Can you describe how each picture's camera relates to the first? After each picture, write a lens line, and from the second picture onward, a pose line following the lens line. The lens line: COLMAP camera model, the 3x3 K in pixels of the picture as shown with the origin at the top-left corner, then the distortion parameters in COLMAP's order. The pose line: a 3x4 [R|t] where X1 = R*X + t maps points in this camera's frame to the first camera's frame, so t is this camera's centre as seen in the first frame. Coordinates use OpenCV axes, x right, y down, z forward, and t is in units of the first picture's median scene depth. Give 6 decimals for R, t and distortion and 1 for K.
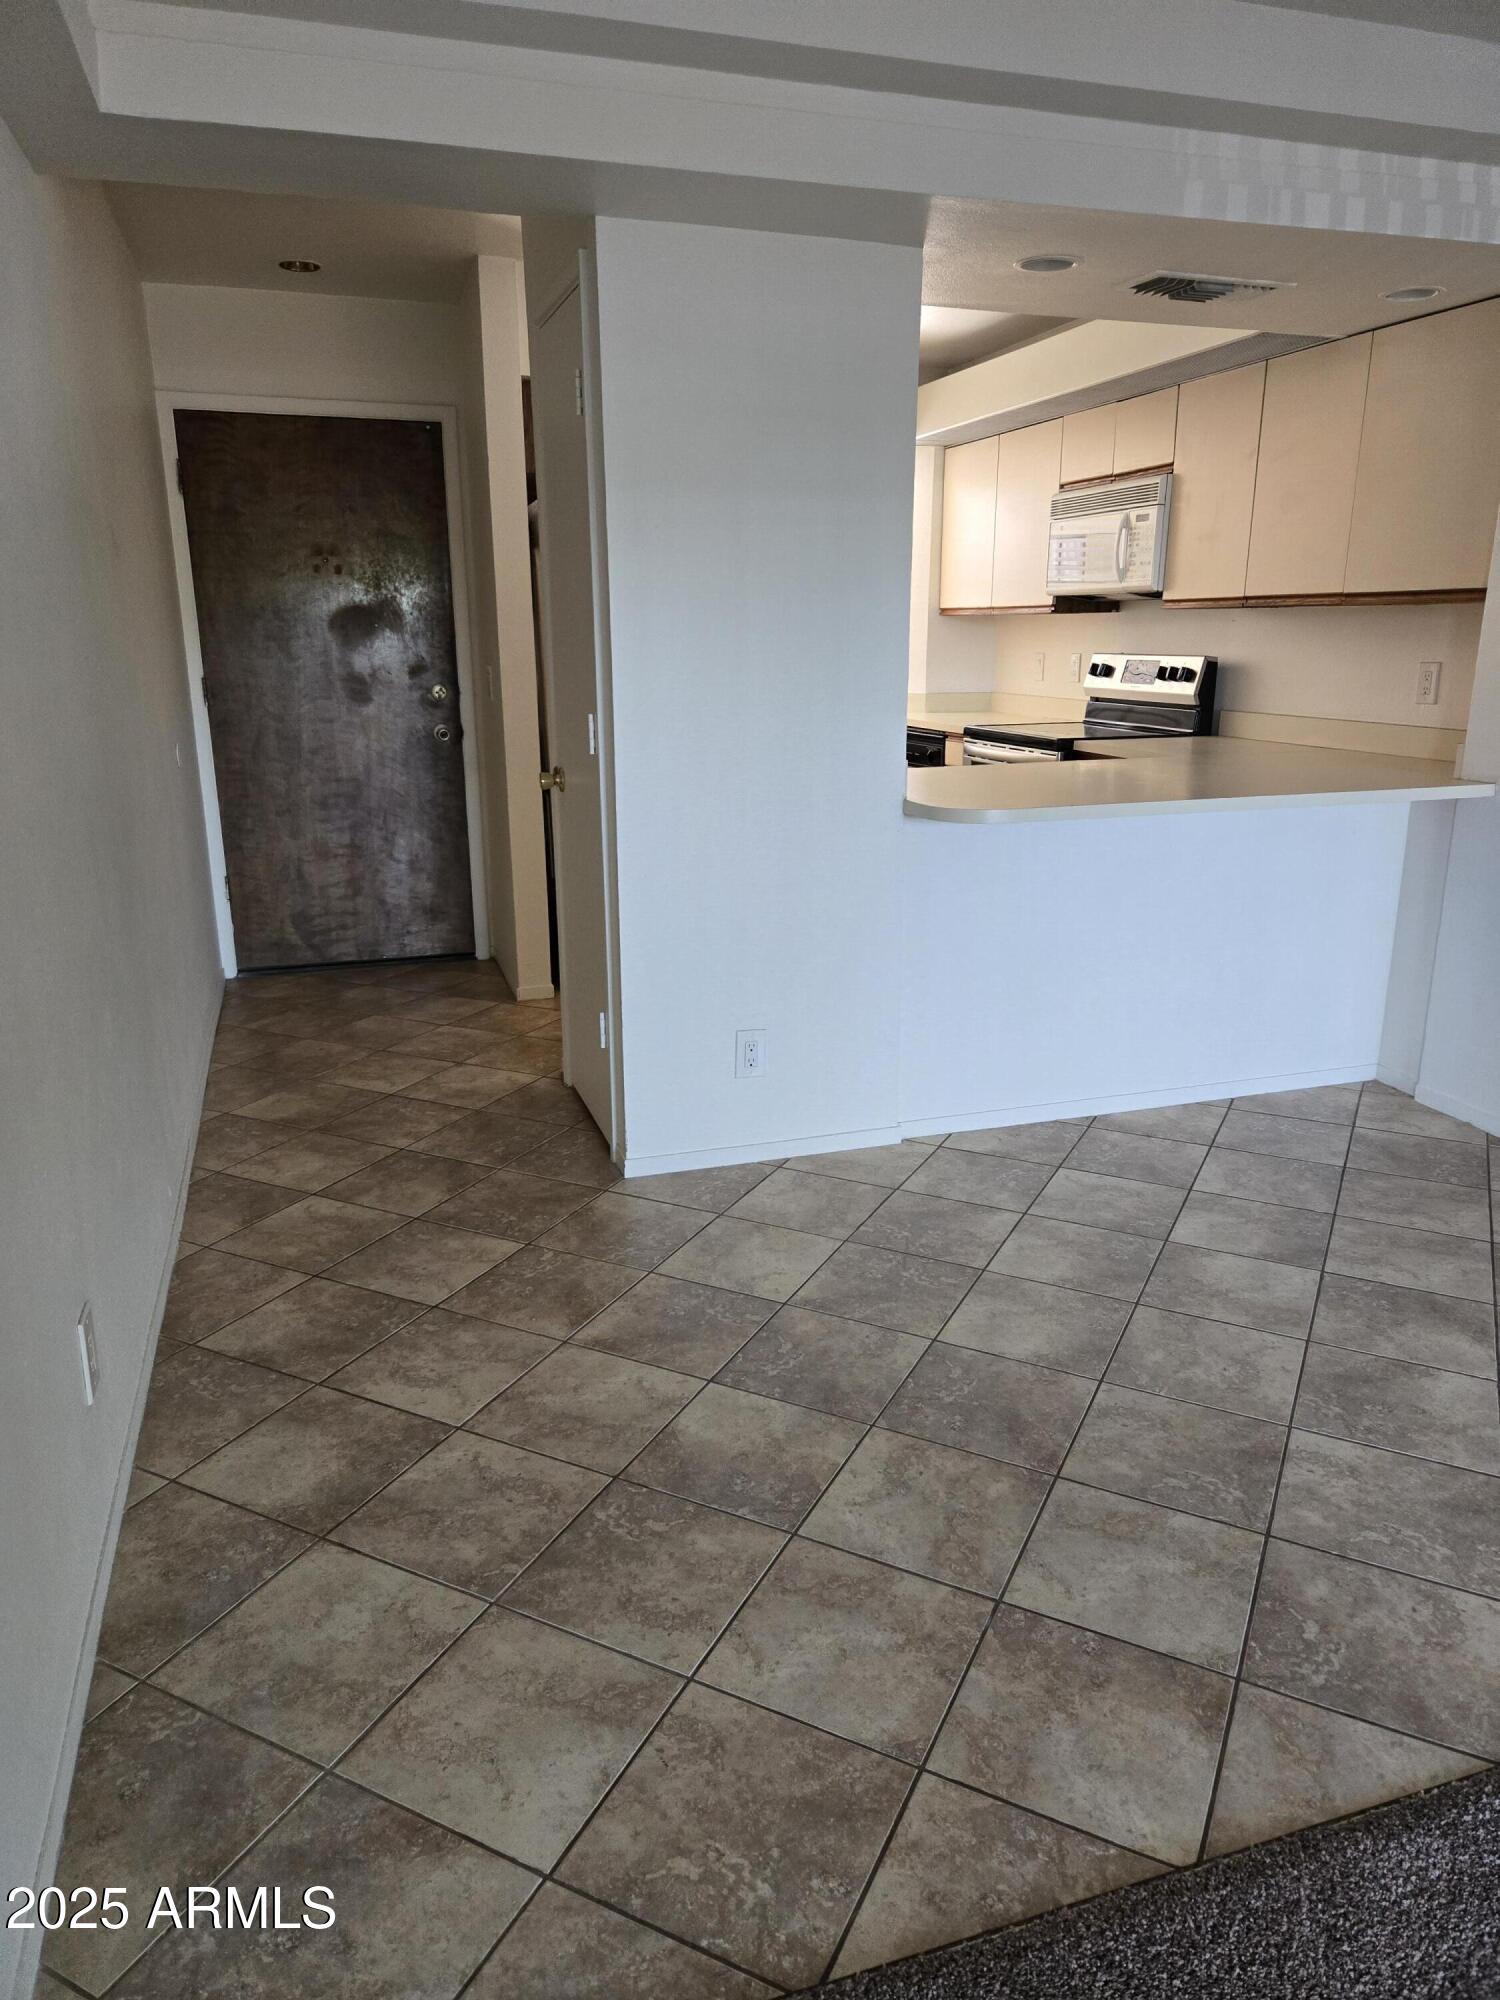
lens RADIAL K [[1354.7, 0, 750.0], [0, 1354.7, 1000.0], [0, 0, 1]] dist [0.044826, -0.056599]
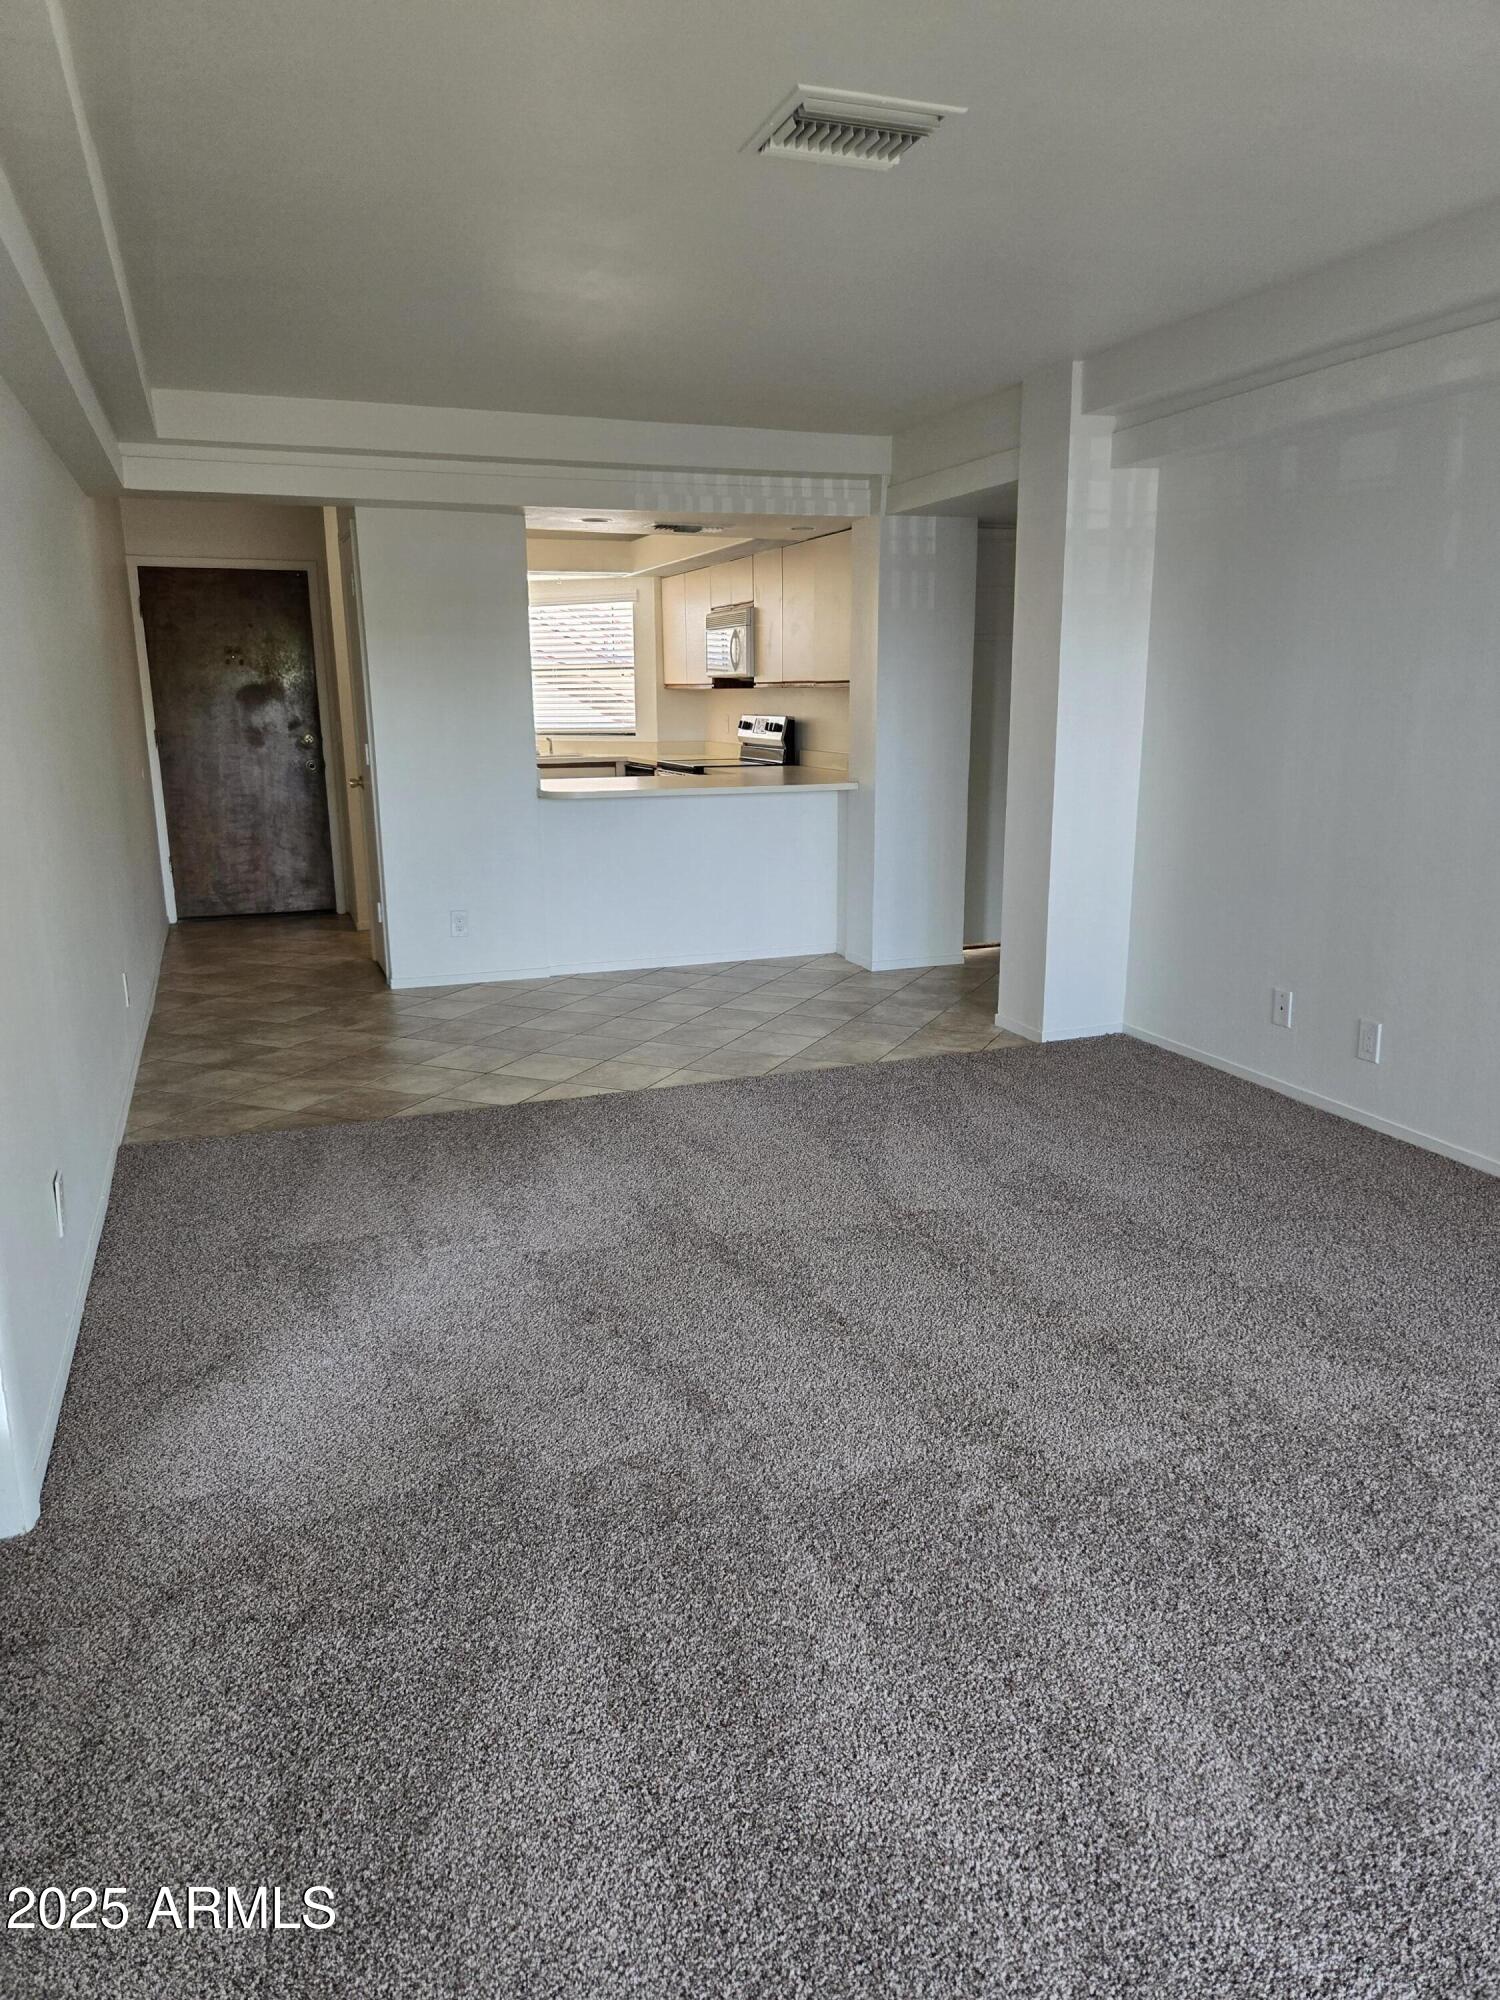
lens RADIAL K [[1346.3, 0, 774.6], [0, 1346.3, 1028.2], [0, 0, 1]] dist [0.002765, -0.001736]
pose [[0.997807, -0.015548, 0.064345, 0.210775], [0.017061, 0.999589, -0.023023, 0.157904], [-0.063961, 0.024070, 0.997662, -0.597380]]
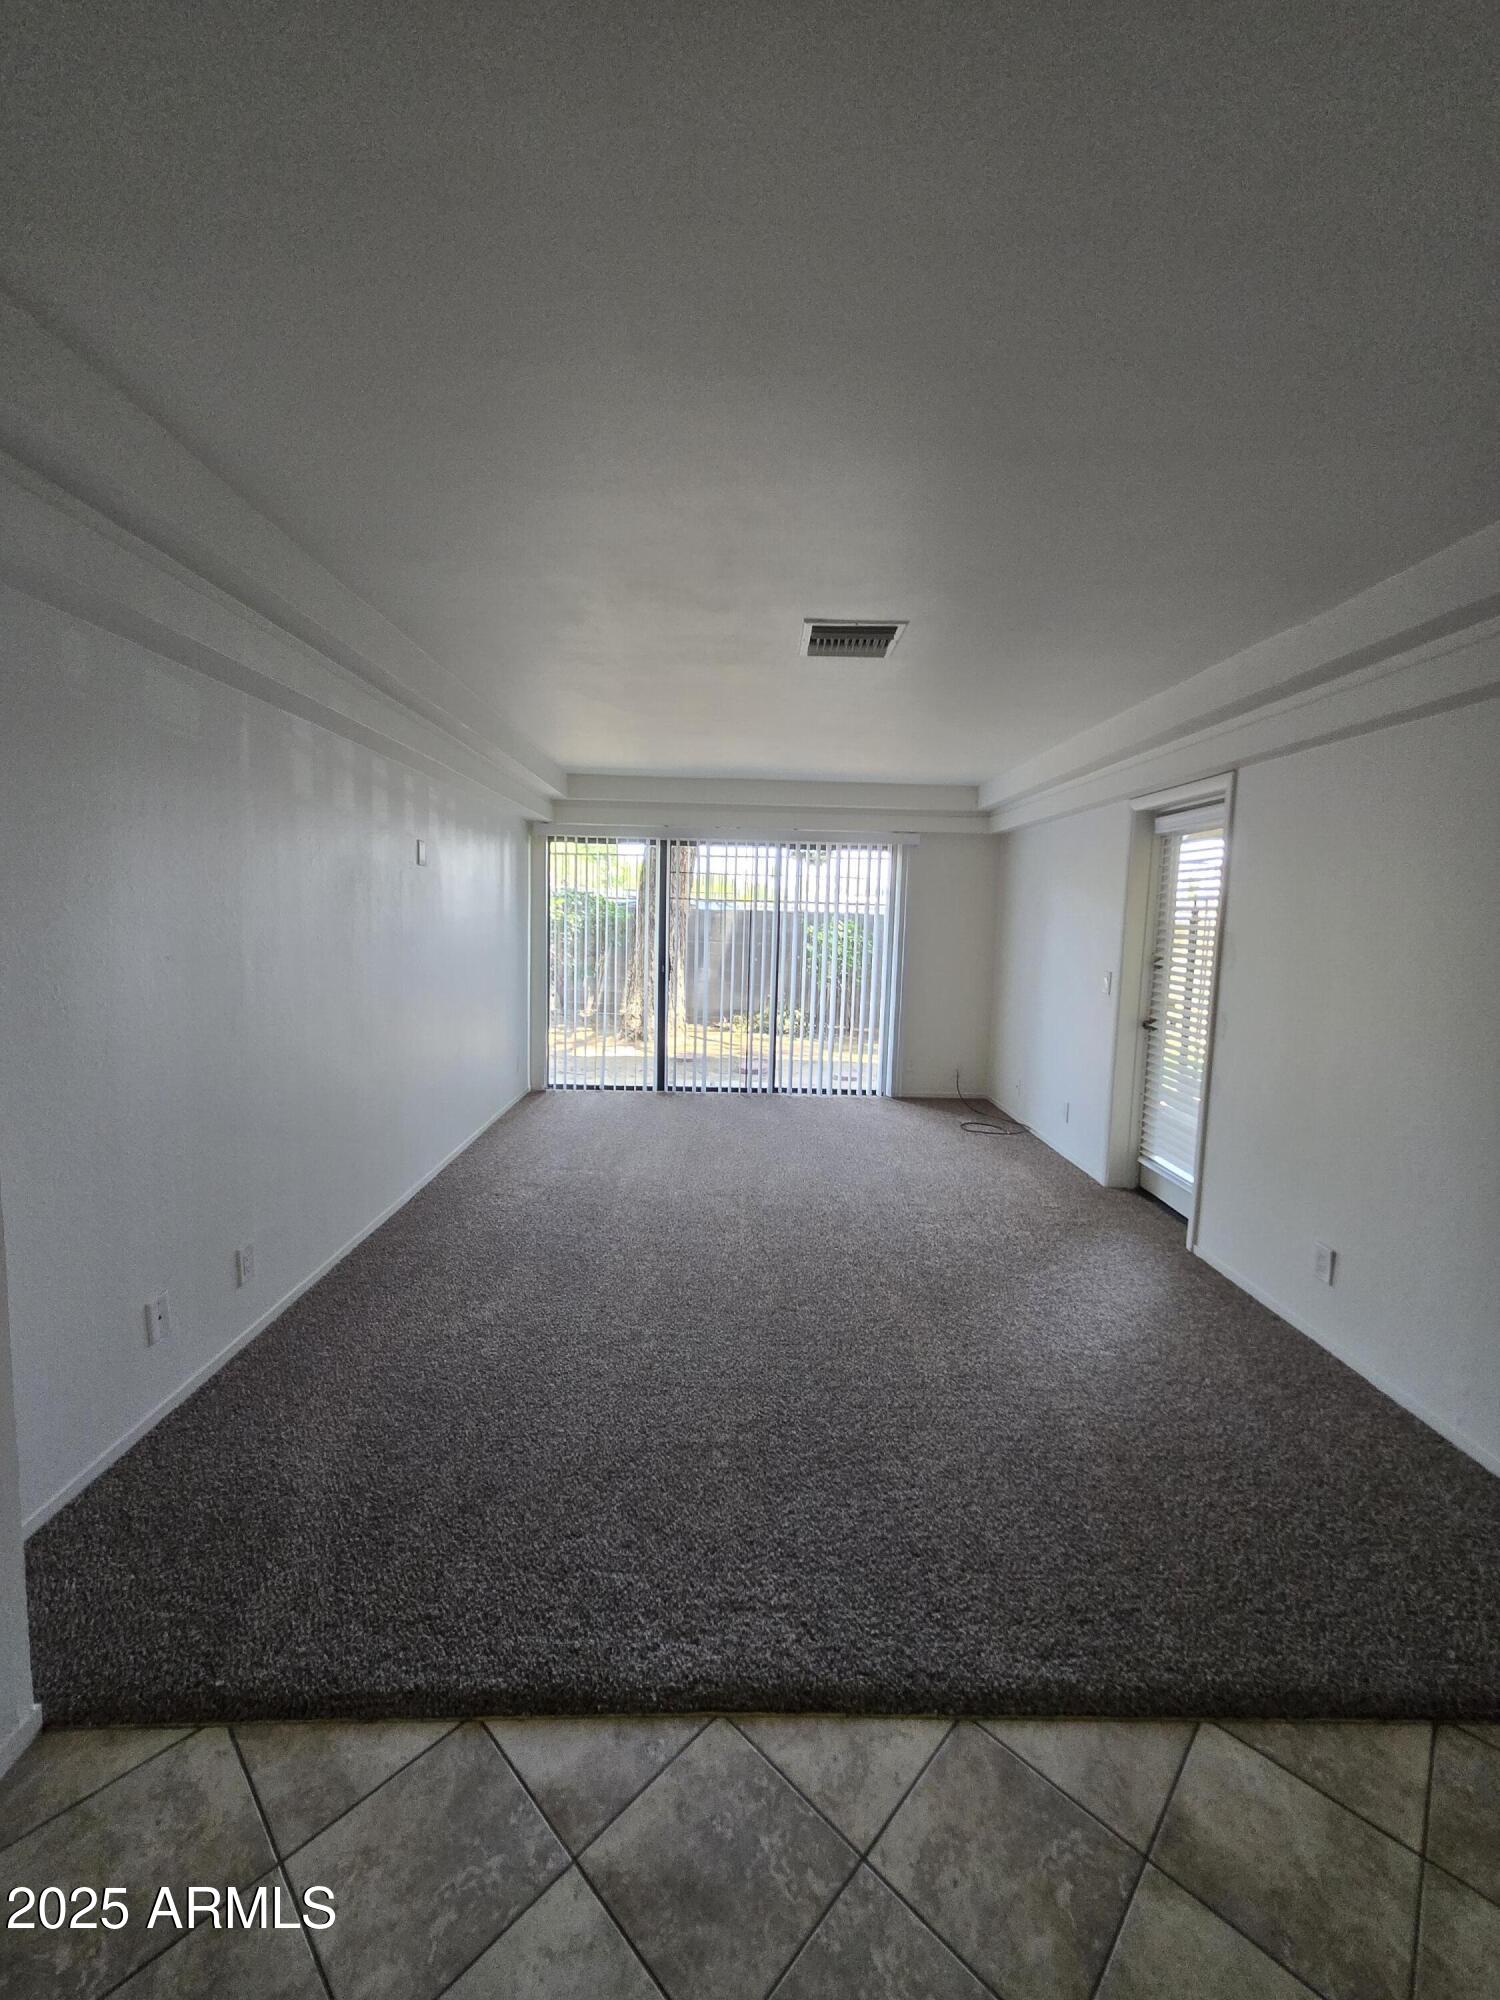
lens RADIAL K [[794.0, 0, 750.0], [0, 794.0, 1000.0], [0, 0, 1]] dist [0.000492, 0.000082]
pose [[-0.958399, -0.052147, 0.280627, 0.183706], [0.053838, 0.932495, 0.357148, -0.166353], [-0.280307, 0.357399, -0.890895, 0.498460]]
